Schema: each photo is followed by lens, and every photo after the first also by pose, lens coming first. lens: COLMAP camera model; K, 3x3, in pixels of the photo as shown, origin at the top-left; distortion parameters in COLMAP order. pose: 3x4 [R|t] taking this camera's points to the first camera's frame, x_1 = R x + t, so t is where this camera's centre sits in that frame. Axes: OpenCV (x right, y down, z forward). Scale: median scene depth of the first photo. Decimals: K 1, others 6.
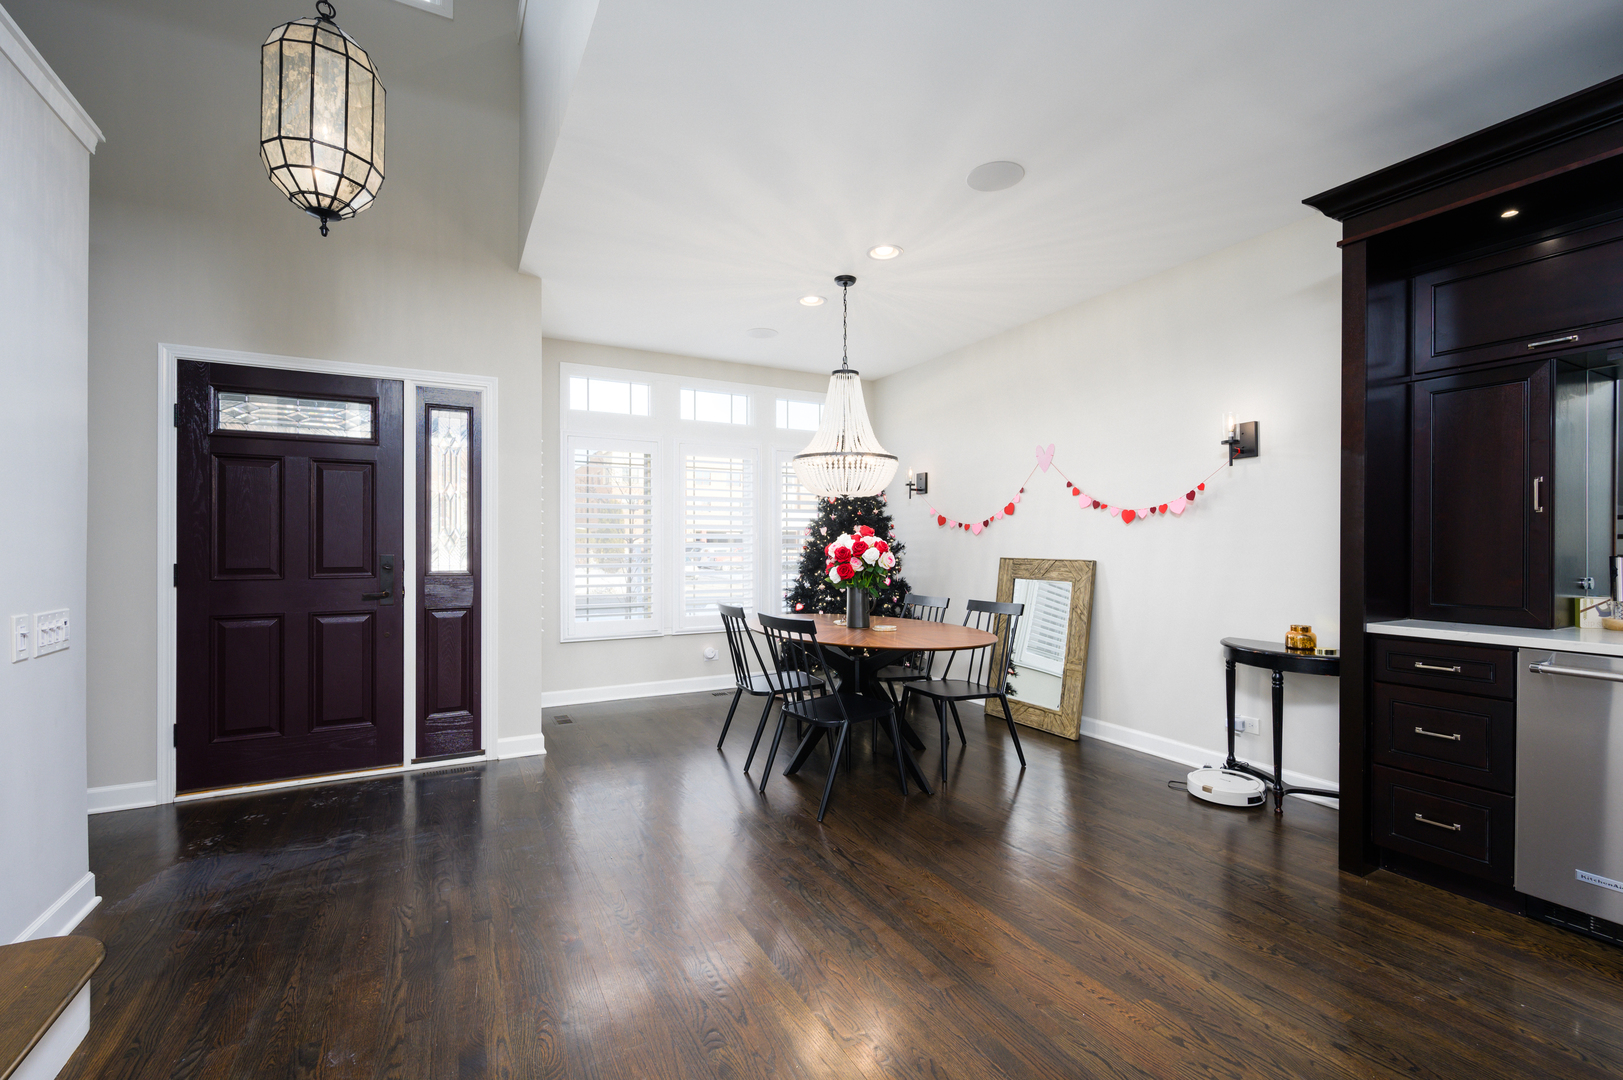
lens RADIAL K [[659.9, 0, 806.6], [0, 659.9, 544.2], [0, 0, 1]] dist [-0.021935, -0.000503]
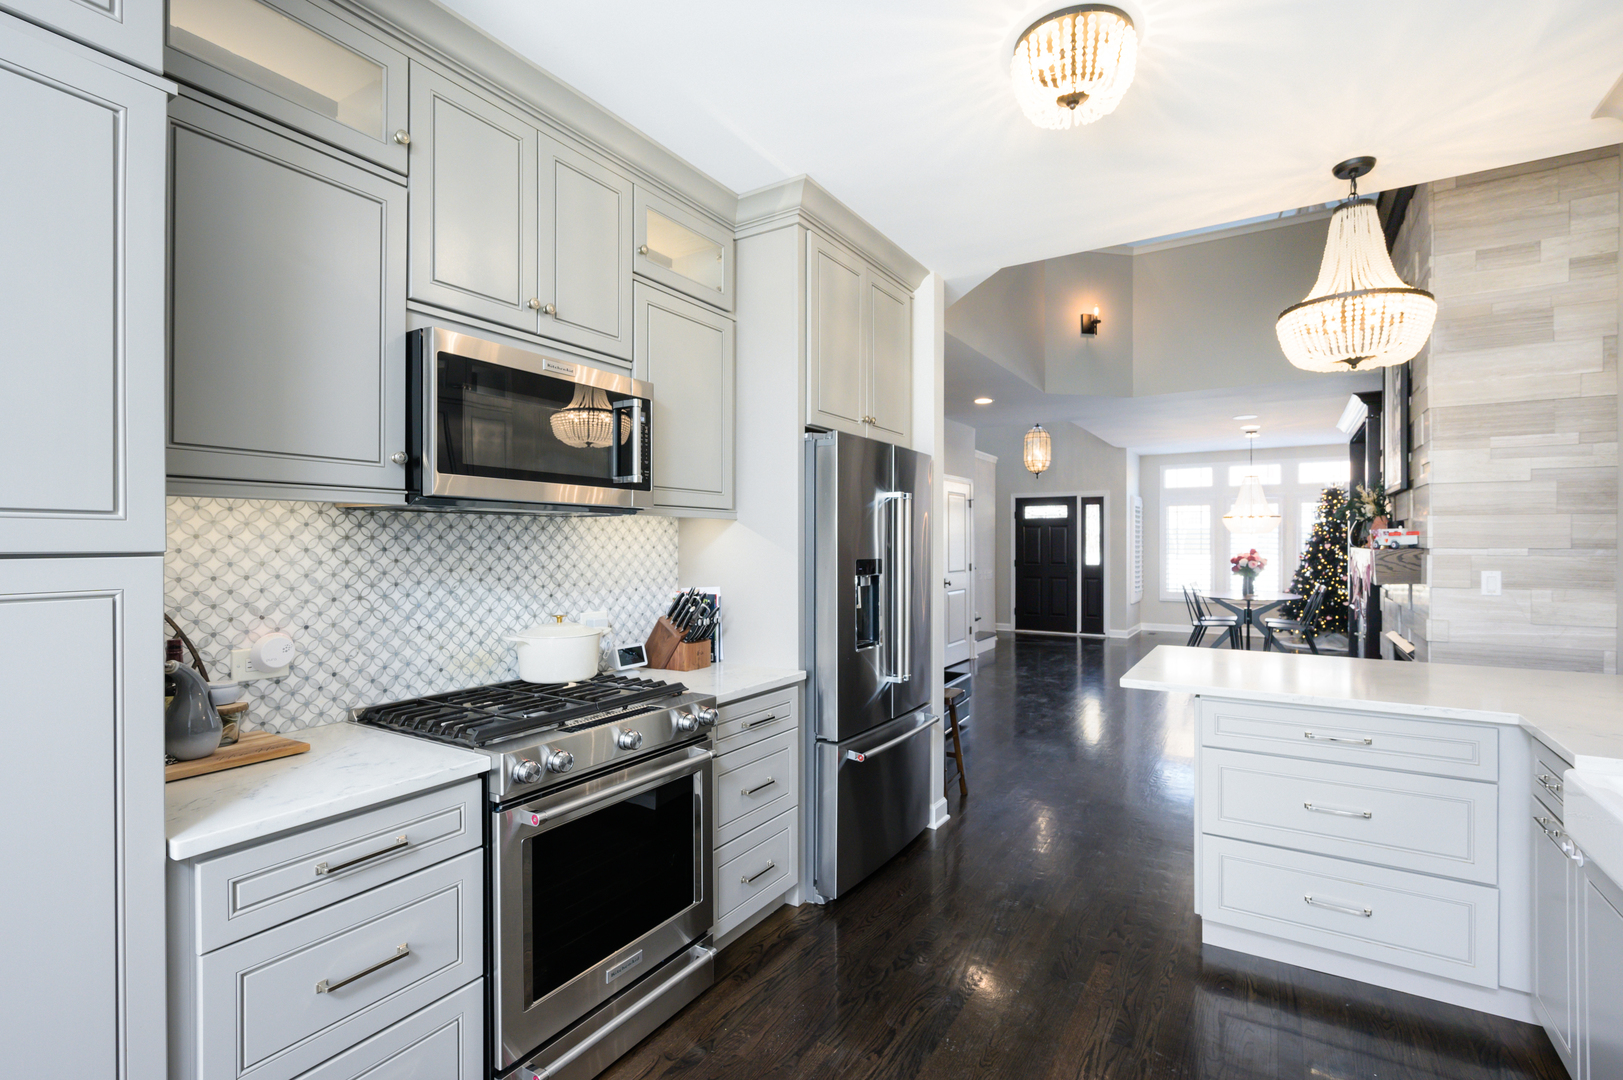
lens RADIAL K [[750.2, 0, 806.9], [0, 750.2, 542.2], [0, 0, 1]] dist [-0.000873, -0.000118]
pose [[0.484190, -0.000016, -0.874963, 2.449997], [0.000678, 1.000000, 0.000357, -0.081433], [0.874963, -0.000766, 0.484189, -2.353365]]
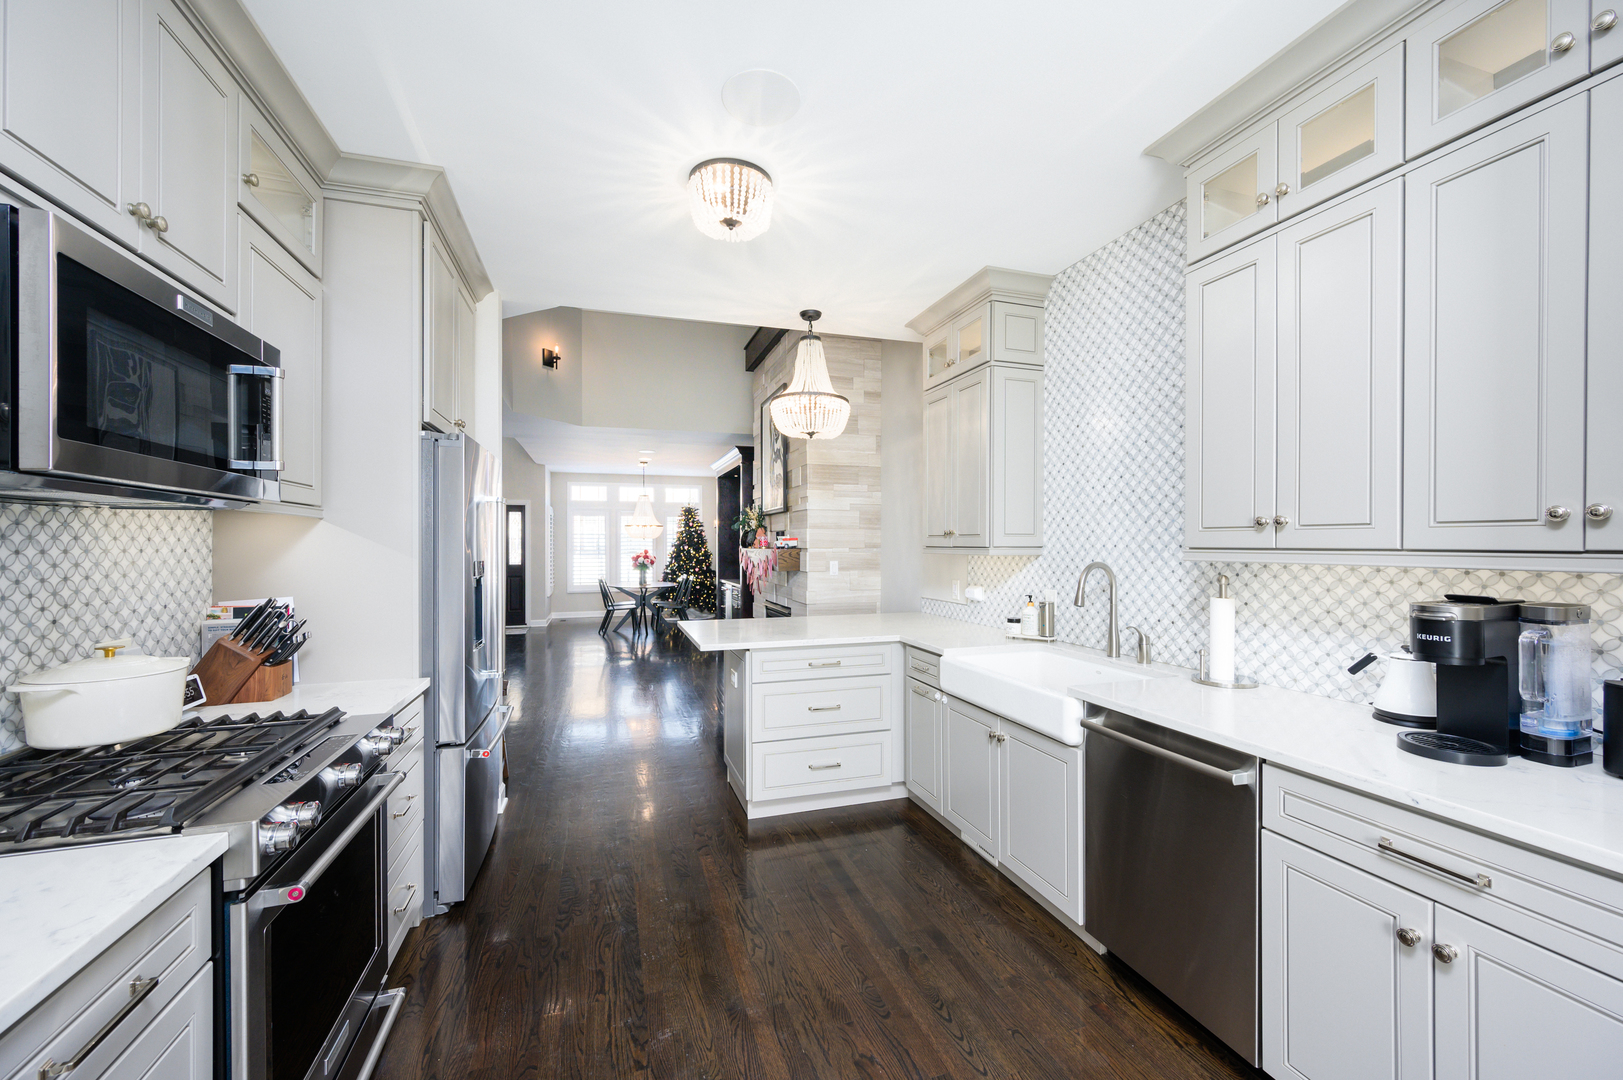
lens RADIAL K [[649.6, 0, 813.2], [0, 649.6, 542.8], [0, 0, 1]] dist [-0.002445, -0.000801]
pose [[0.982318, -0.000528, -0.187220, 2.153040], [0.000042, 0.999997, -0.002599, -0.080469], [0.187221, 0.002545, 0.982315, -2.664516]]
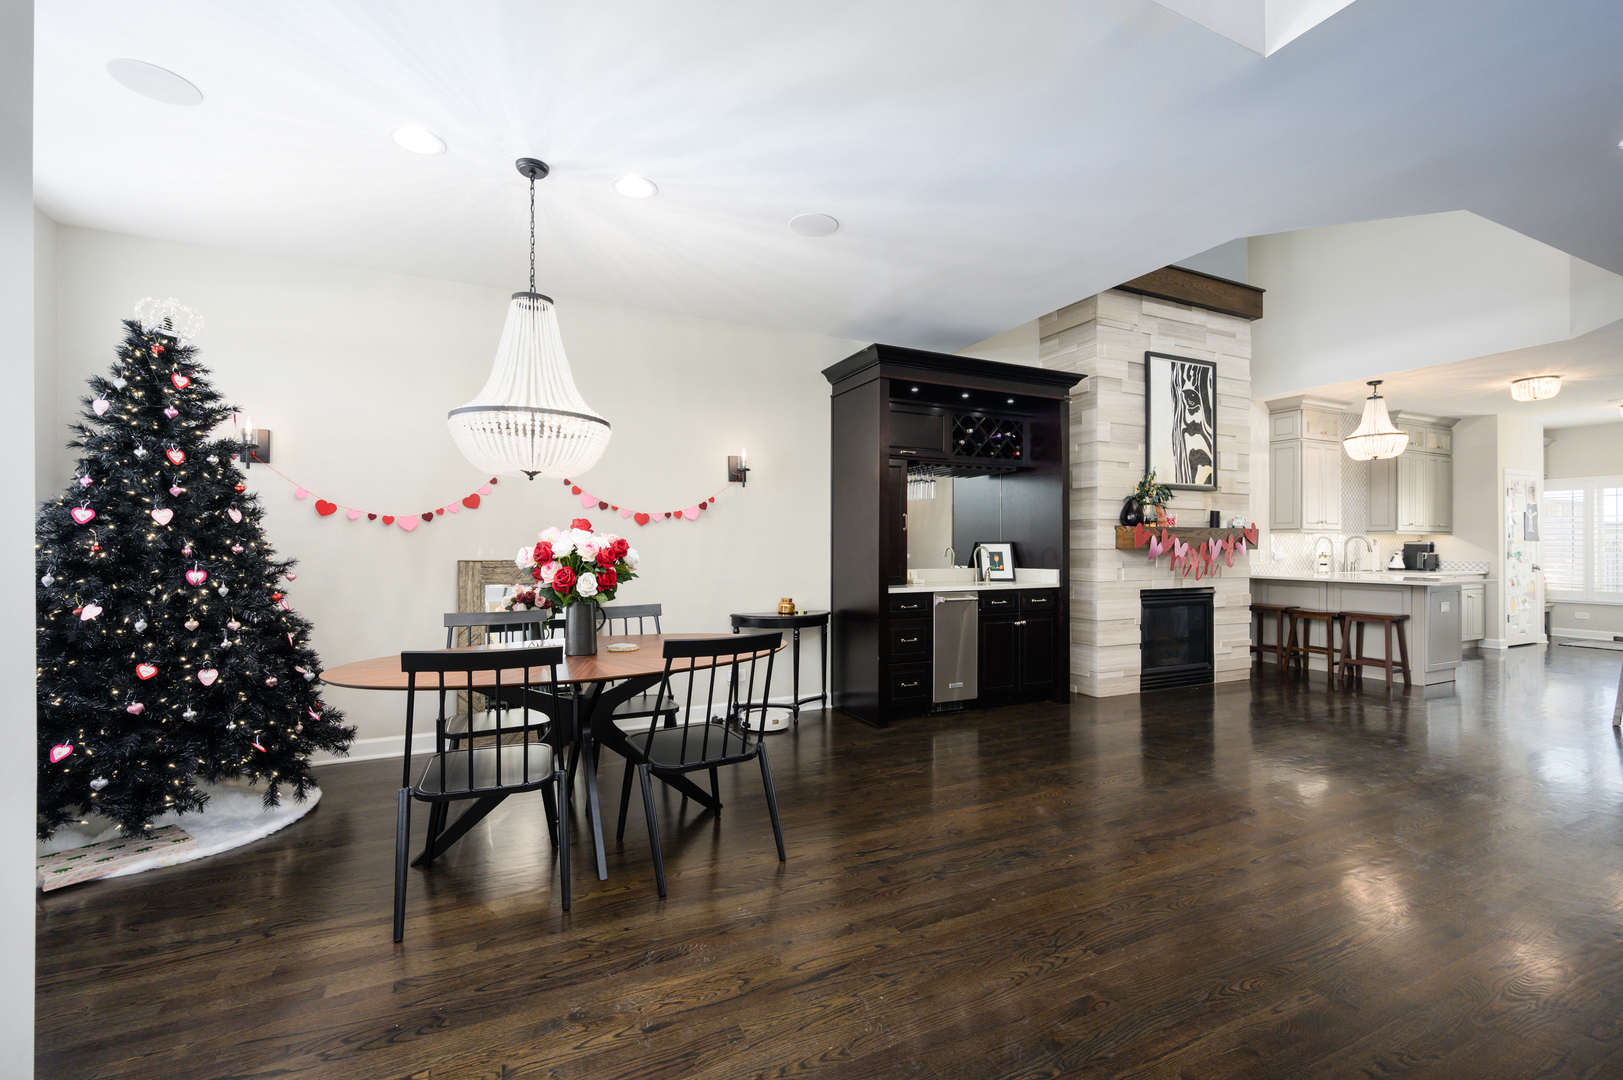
lens RADIAL K [[659.9, 0, 808.8], [0, 659.9, 545.8], [0, 0, 1]] dist [-0.021935, -0.000503]
pose [[0.073924, 0.005307, 0.997250, -0.482160], [-0.001443, 0.999985, -0.005215, 0.006244], [-0.997263, -0.001054, 0.073931, 0.516824]]
